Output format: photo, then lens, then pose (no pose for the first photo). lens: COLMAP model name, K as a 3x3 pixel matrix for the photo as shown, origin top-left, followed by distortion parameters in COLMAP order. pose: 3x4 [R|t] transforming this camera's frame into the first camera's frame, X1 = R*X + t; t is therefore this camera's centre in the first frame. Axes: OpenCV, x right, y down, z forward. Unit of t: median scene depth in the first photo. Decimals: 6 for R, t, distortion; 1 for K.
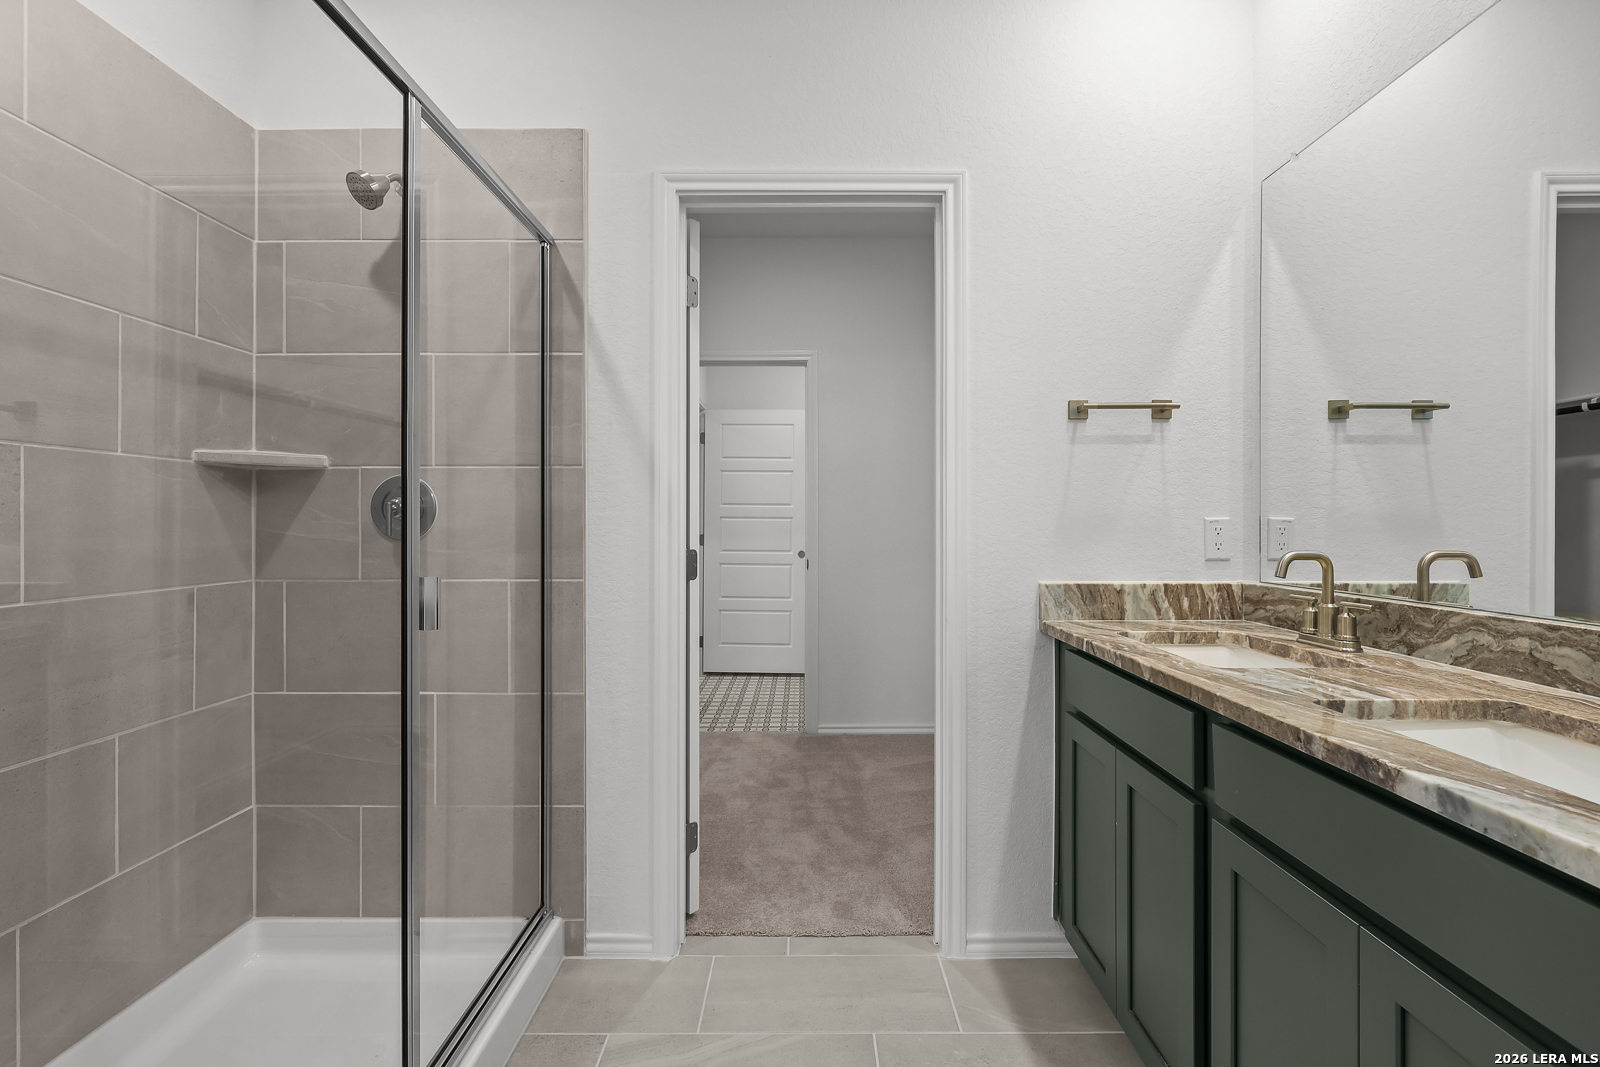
lens RADIAL K [[743.4, 0, 784.7], [0, 743.4, 526.9], [0, 0, 1]] dist [-0.010198, 0.003849]
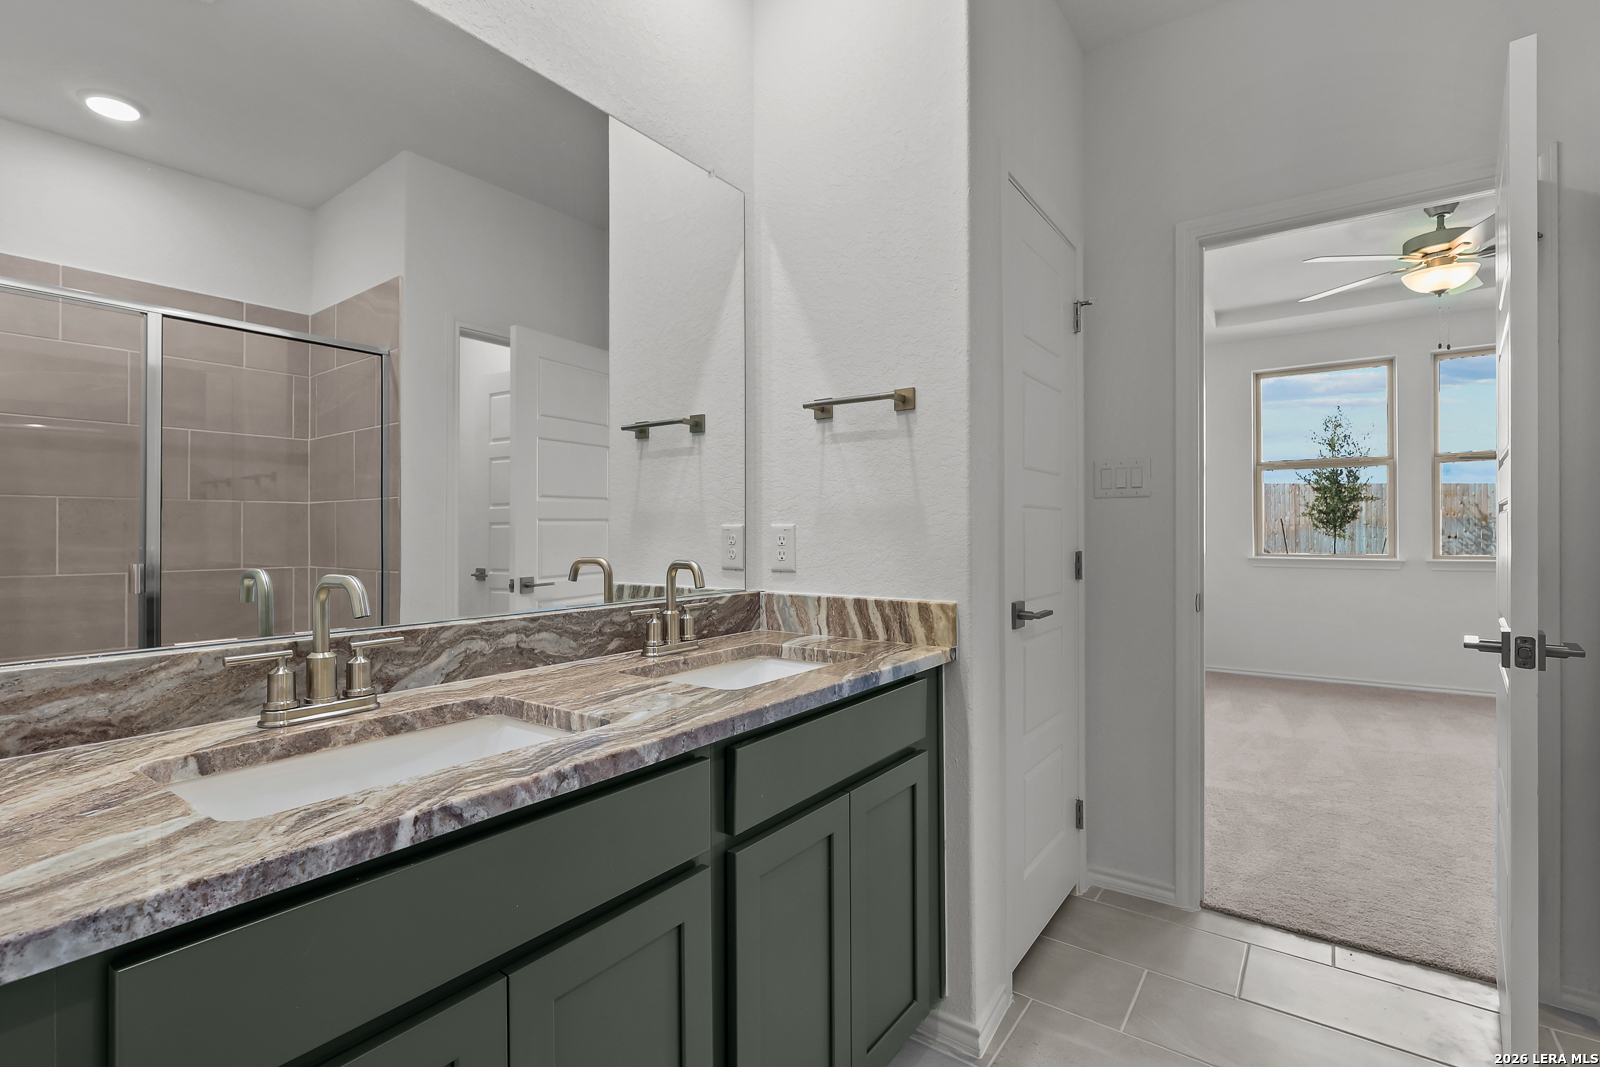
lens RADIAL K [[743.4, 0, 790.6], [0, 743.4, 533.6], [0, 0, 1]] dist [-0.010198, 0.003849]
pose [[-0.829160, 0.005997, 0.558979, 0.007089], [0.007080, 0.999975, -0.000225, -0.000348], [-0.558966, 0.003771, -0.829182, 1.368195]]
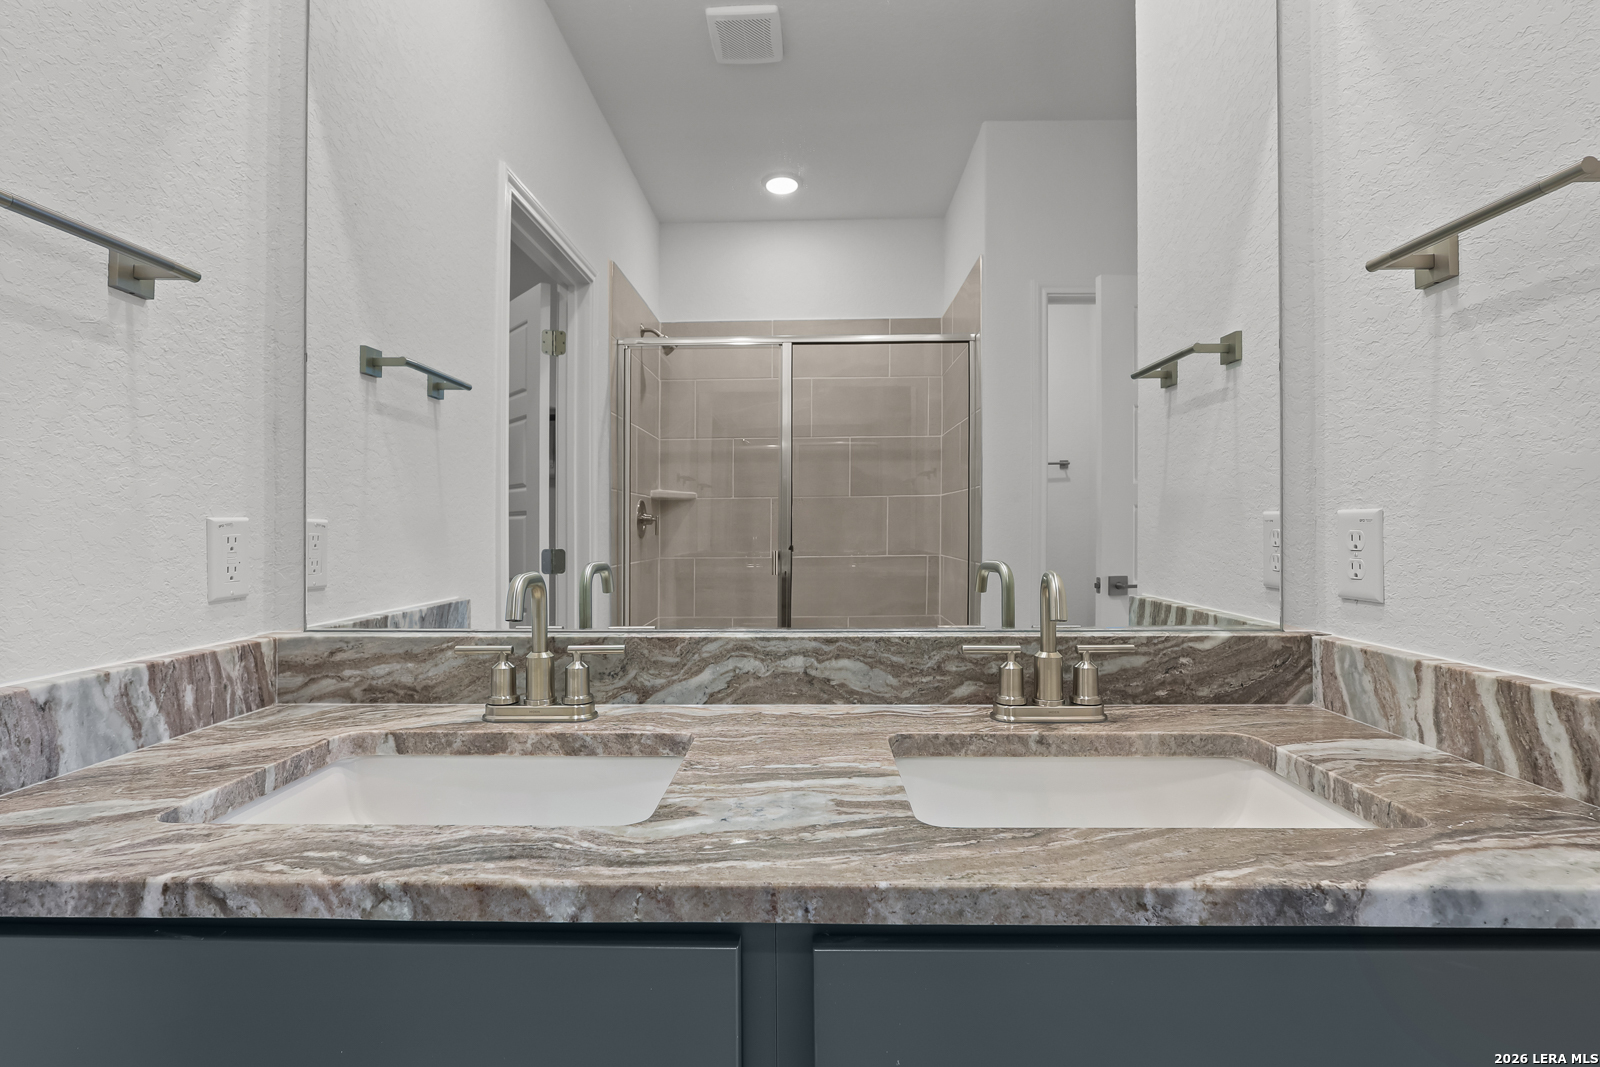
lens RADIAL K [[743.4, 0, 804.1], [0, 743.4, 532.0], [0, 0, 1]] dist [-0.010198, 0.003849]
pose [[-0.010304, -0.005474, 0.999932, 0.082329], [0.006393, 0.999964, 0.005540, -0.004056], [-0.999926, 0.006450, -0.010269, 0.802759]]
